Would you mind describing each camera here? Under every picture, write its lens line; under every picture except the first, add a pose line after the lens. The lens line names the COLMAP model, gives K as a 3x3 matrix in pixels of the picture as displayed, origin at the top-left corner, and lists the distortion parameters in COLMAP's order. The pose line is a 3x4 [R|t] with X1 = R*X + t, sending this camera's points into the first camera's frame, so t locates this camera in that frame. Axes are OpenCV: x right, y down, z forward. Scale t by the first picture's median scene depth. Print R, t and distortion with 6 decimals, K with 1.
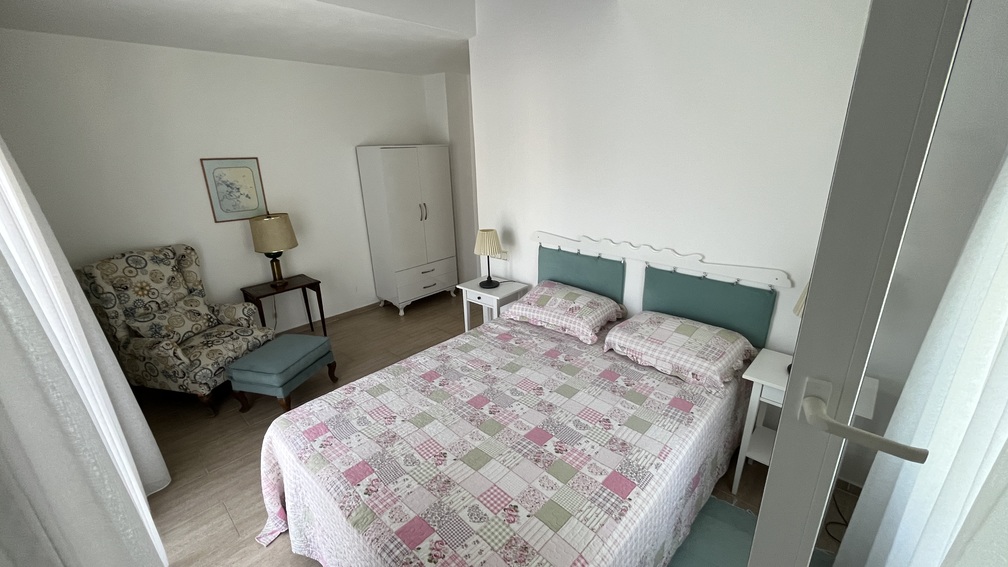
lens RADIAL K [[409.0, 0, 504.4], [0, 409.0, 285.3], [0, 0, 1]] dist [-0.000657, -0.000928]
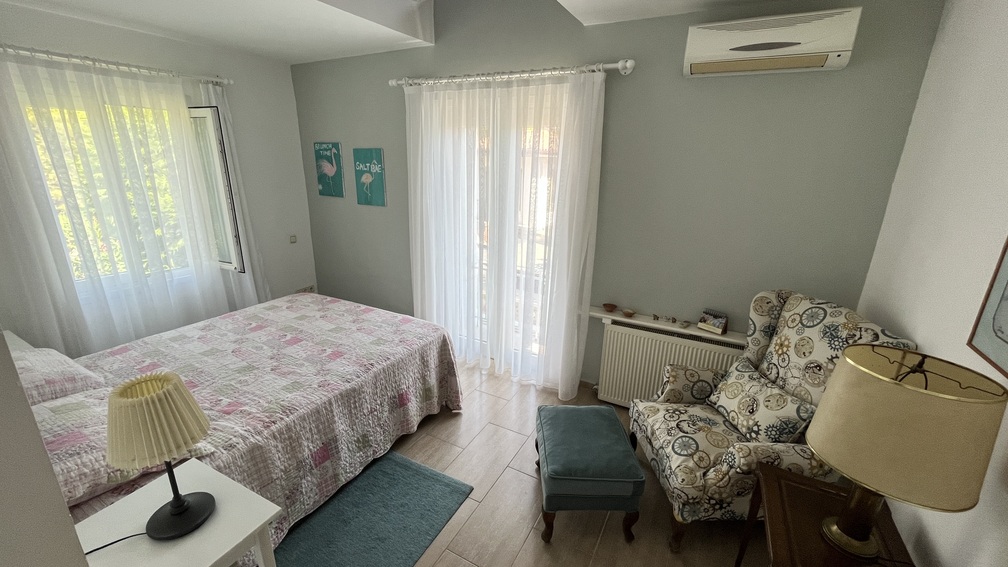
lens RADIAL K [[409.0, 0, 502.5], [0, 409.0, 283.3], [0, 0, 1]] dist [-0.000657, -0.000928]
pose [[-0.964999, 0.087526, -0.247216, -0.265200], [-0.076404, 0.807939, 0.584291, -0.451017], [0.250876, 0.582729, -0.772973, 1.365786]]
